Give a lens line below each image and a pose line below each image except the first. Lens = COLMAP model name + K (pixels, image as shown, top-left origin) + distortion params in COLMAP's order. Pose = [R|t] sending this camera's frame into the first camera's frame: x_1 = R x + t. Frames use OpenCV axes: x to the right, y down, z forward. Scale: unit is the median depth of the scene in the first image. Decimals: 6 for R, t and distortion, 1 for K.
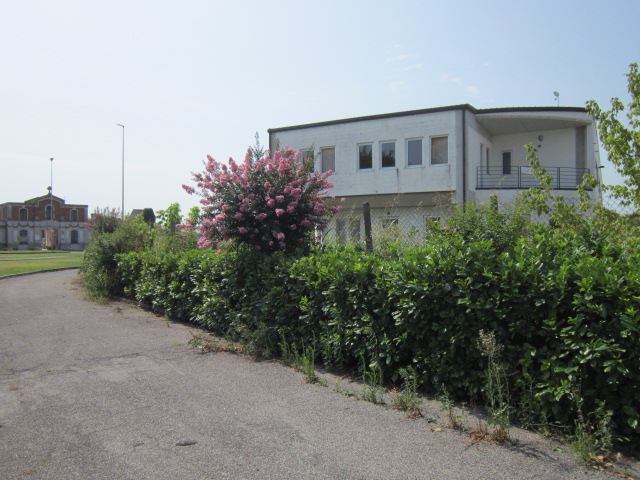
lens RADIAL K [[527.8, 0, 320.0], [0, 527.8, 240.0], [0, 0, 1]] dist [-0.034851, 0.002183]
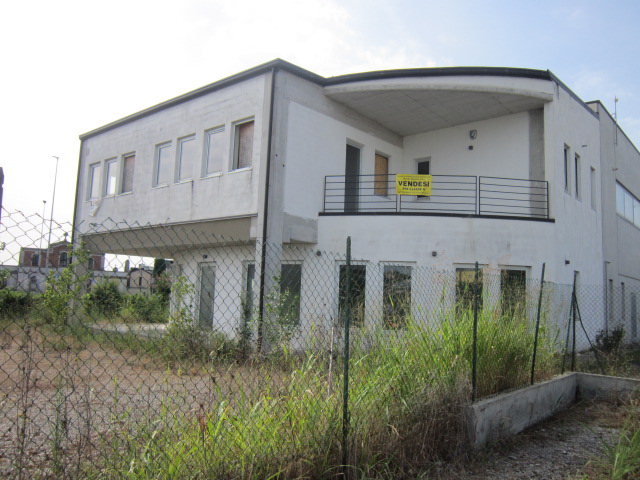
lens RADIAL K [[527.8, 0, 320.0], [0, 527.8, 240.0], [0, 0, 1]] dist [-0.034851, 0.002183]
pose [[0.979202, 0.019445, -0.201953, 0.408602], [-0.042214, 0.993139, -0.109055, -0.008657], [0.198447, 0.115313, 0.973305, 0.451629]]
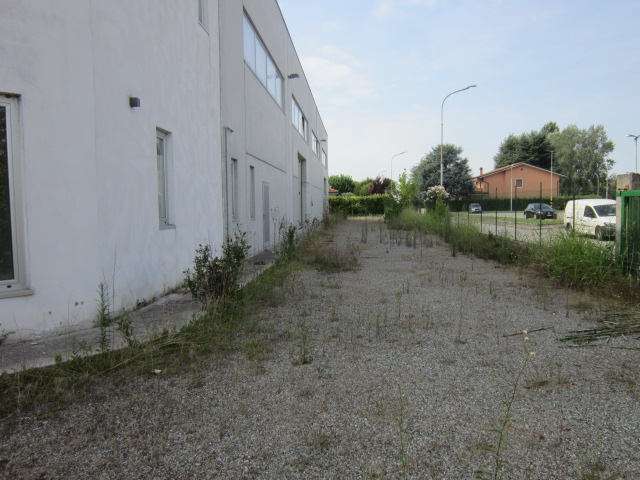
lens RADIAL K [[527.8, 0, 320.0], [0, 527.8, 240.0], [0, 0, 1]] dist [-0.034851, 0.002183]
pose [[0.905155, -0.032669, 0.423824, 0.529157], [0.006979, 0.998050, 0.062025, -0.006612], [-0.425024, -0.053184, 0.903618, 0.790898]]
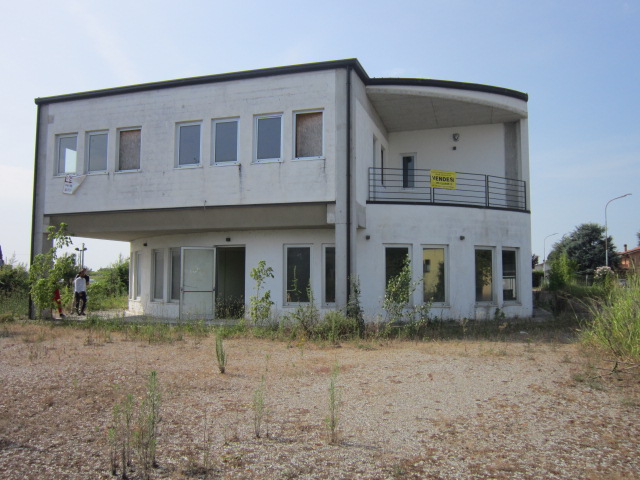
lens RADIAL K [[527.8, 0, 320.0], [0, 527.8, 240.0], [0, 0, 1]] dist [-0.034851, 0.002183]
pose [[0.976383, 0.023172, 0.214800, 0.108610], [-0.007393, 0.997233, -0.073976, -0.006284], [-0.215920, 0.070641, 0.973852, 0.404275]]
